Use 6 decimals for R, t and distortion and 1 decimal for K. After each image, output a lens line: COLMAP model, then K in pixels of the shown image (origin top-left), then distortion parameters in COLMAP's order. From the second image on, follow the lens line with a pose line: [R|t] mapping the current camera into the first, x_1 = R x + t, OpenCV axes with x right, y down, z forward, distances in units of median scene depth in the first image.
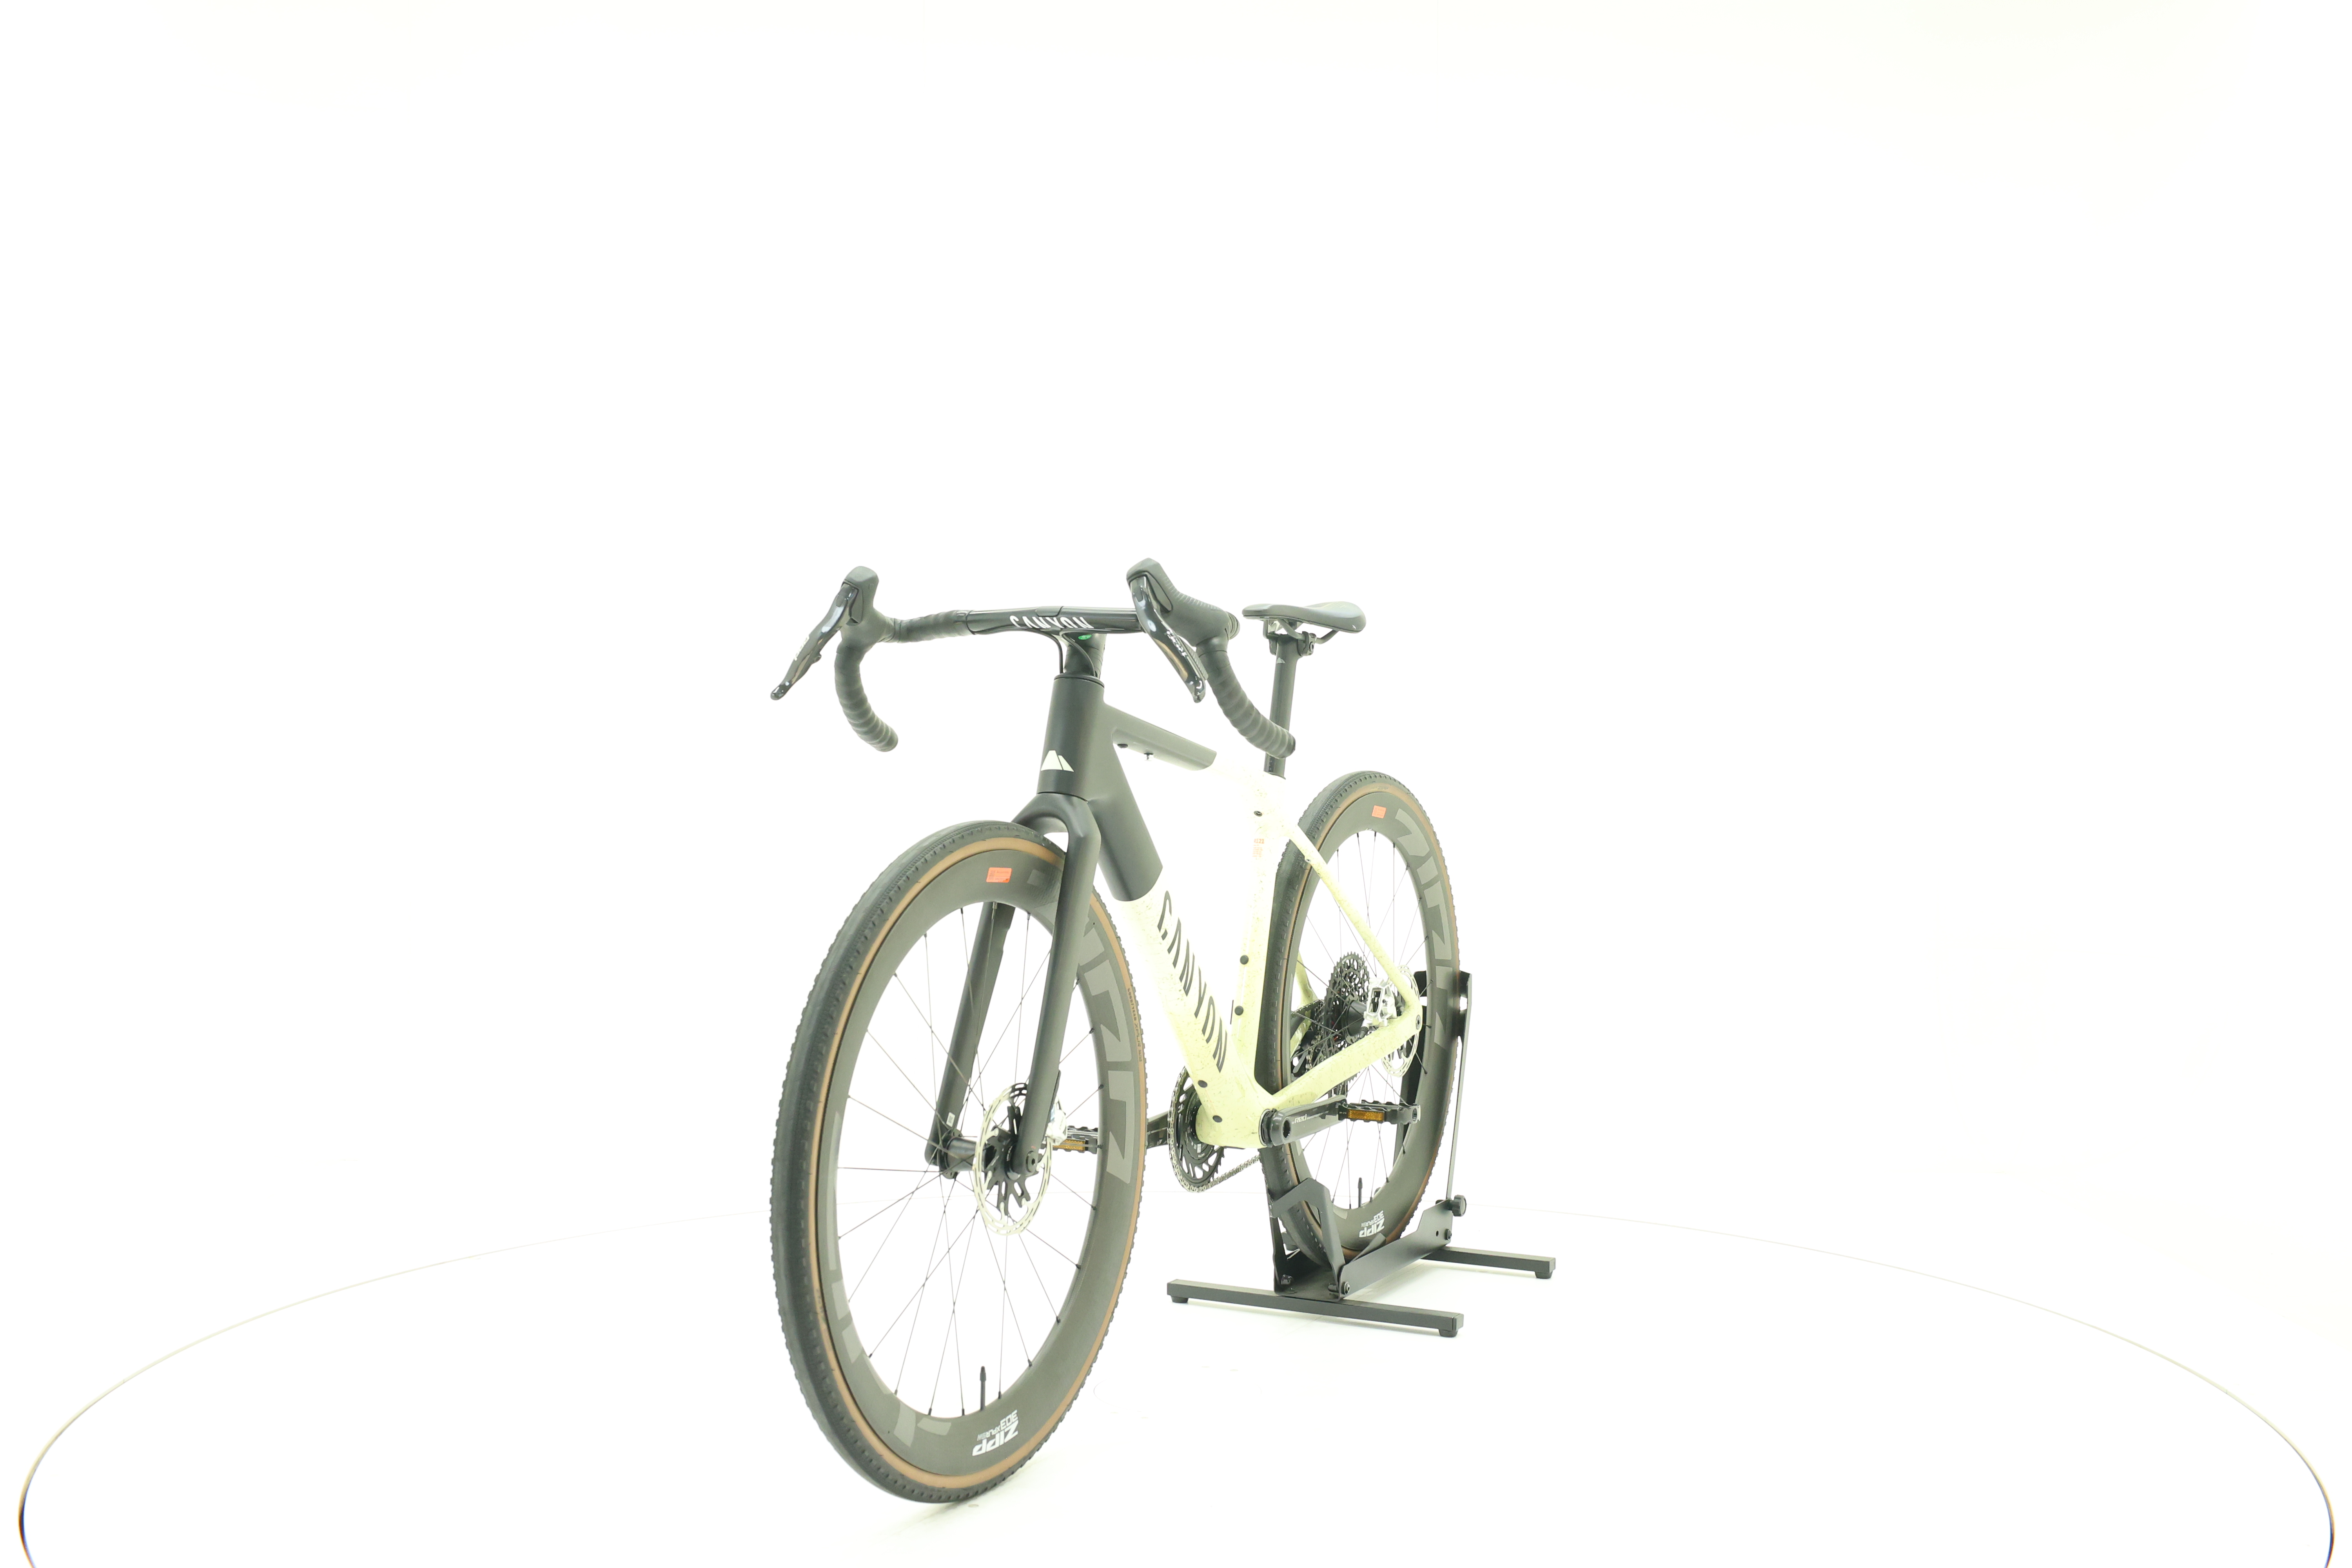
lens RADIAL K [[2484.5, 0, 1161.4], [0, 2484.5, 793.6], [0, 0, 1]] dist [-0.011458, 0.000000]
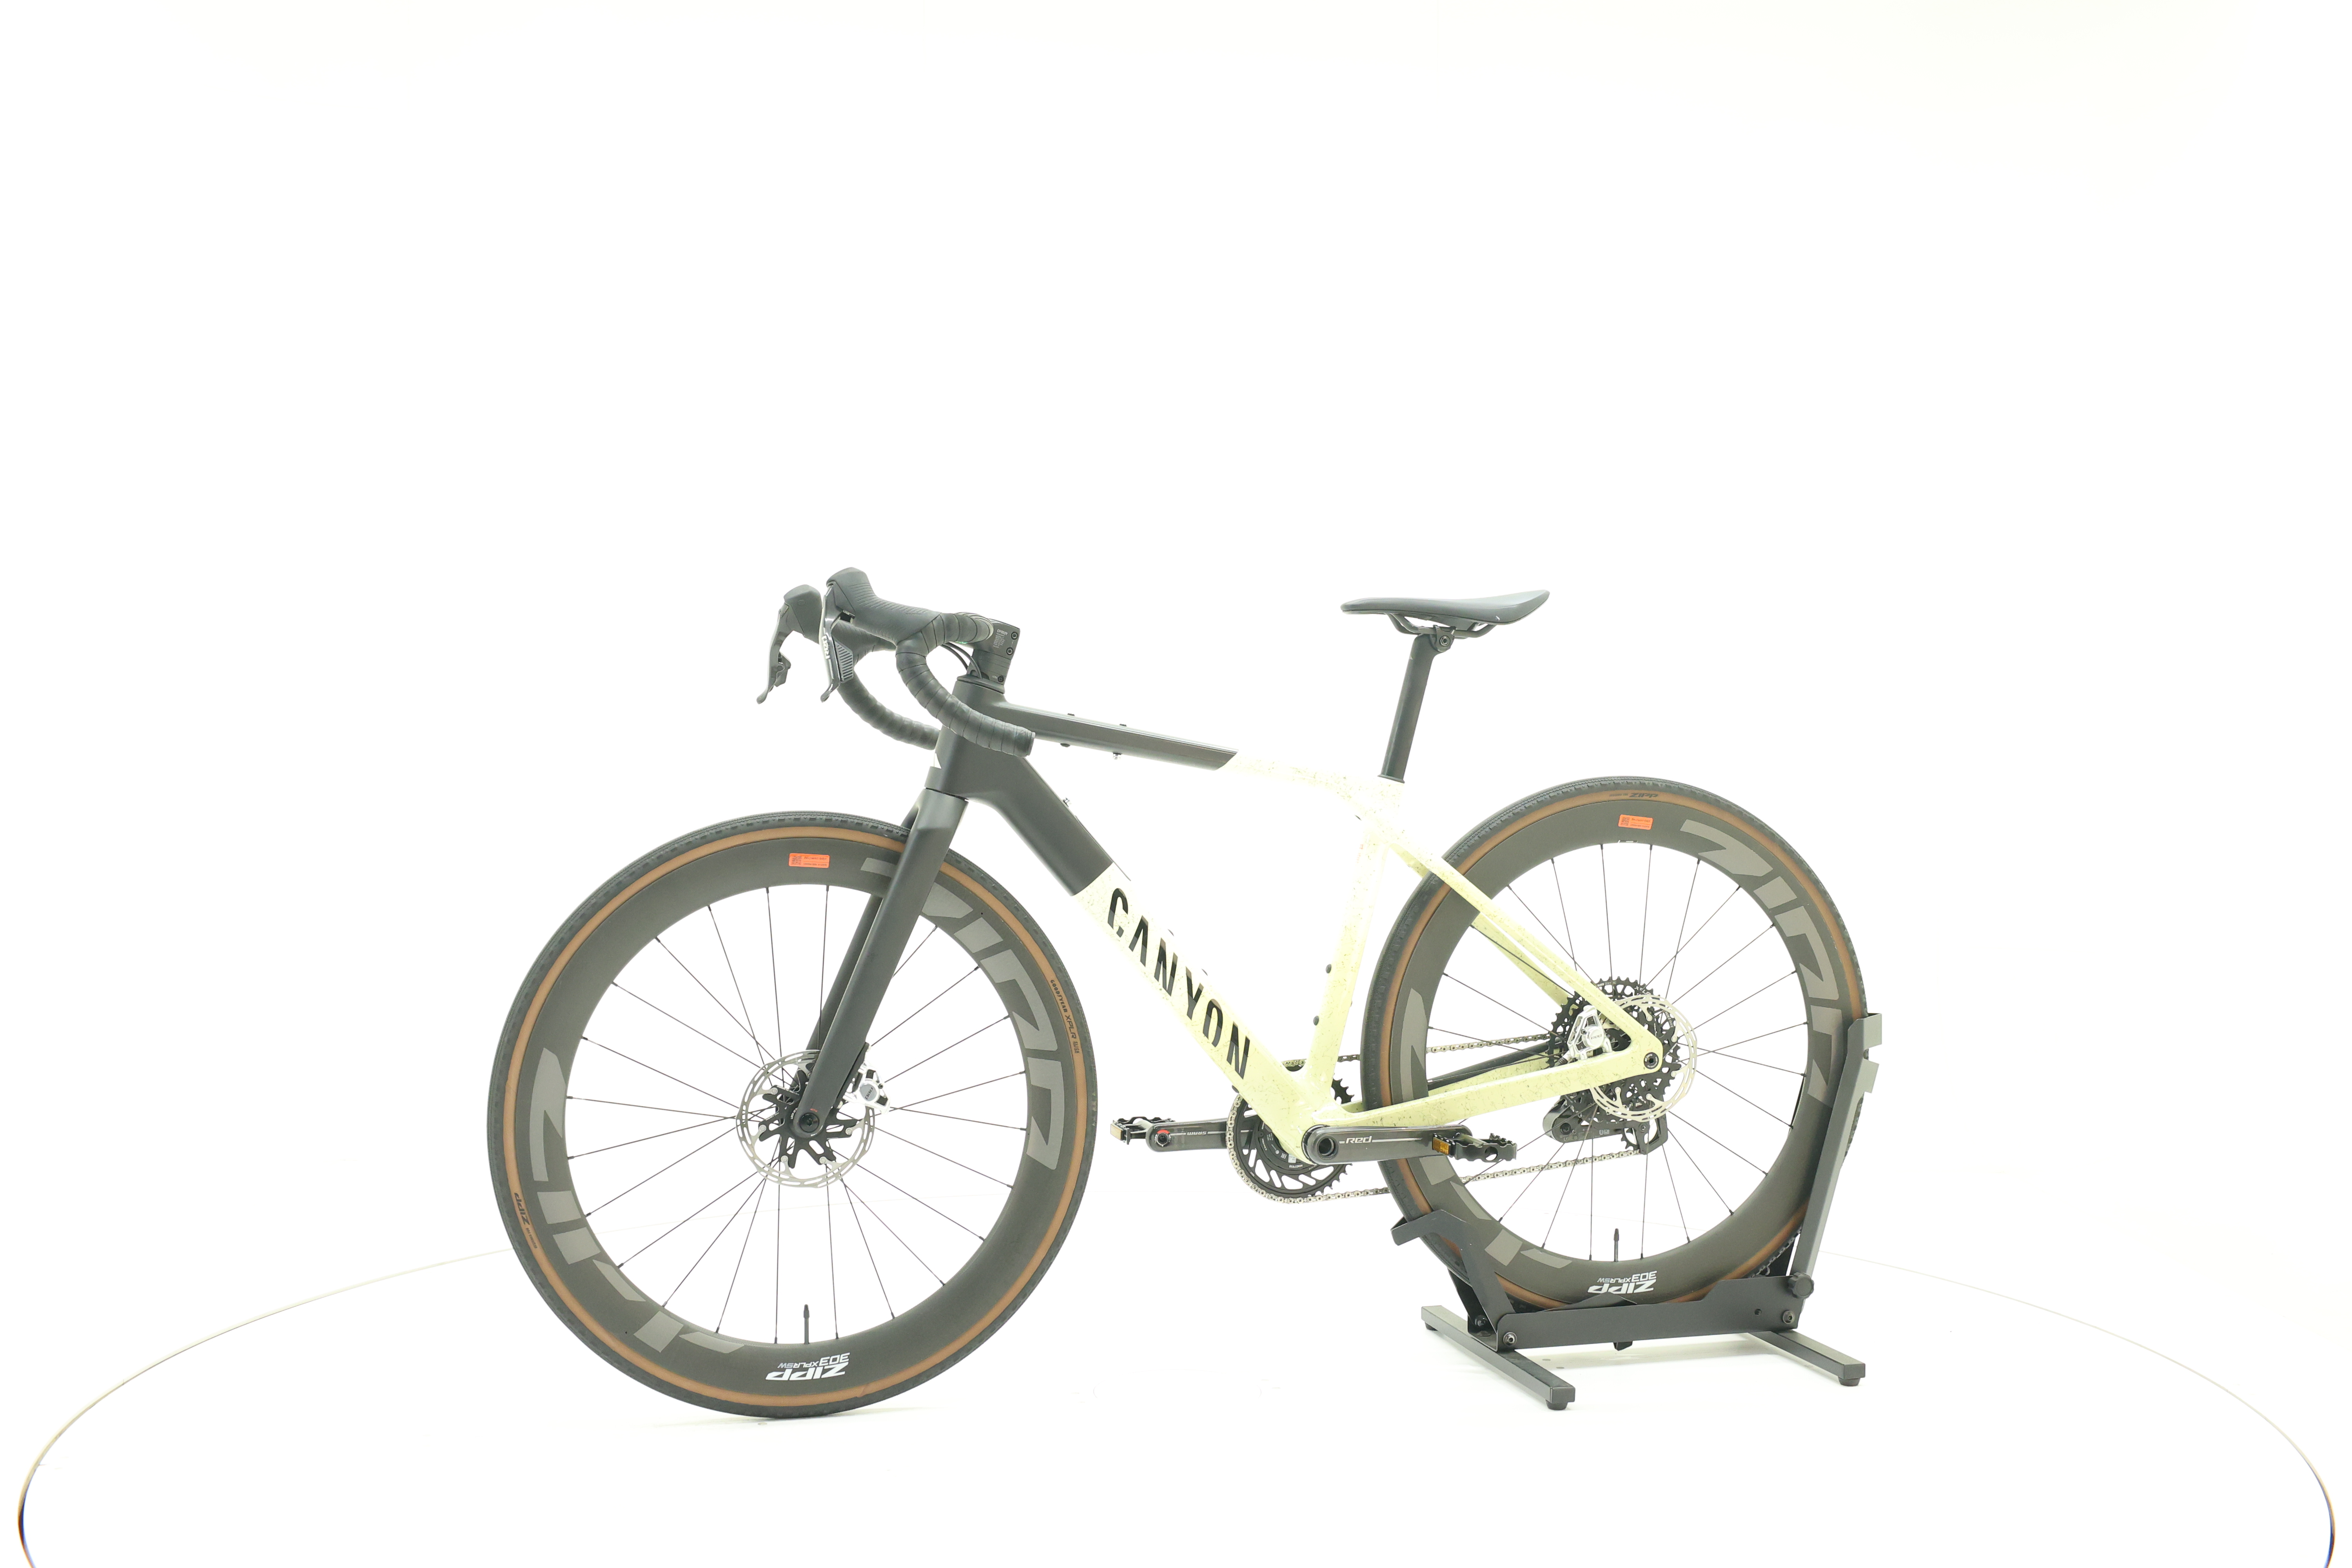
lens RADIAL K [[2484.5, 0, 1186.1], [0, 2484.5, 780.8], [0, 0, 1]] dist [-0.011458, 0.000000]
pose [[0.686342, 0.011879, -0.727182, 0.750131], [-0.019797, 0.999801, -0.002353, -0.002883], [0.727009, 0.016012, 0.686441, 0.320152]]
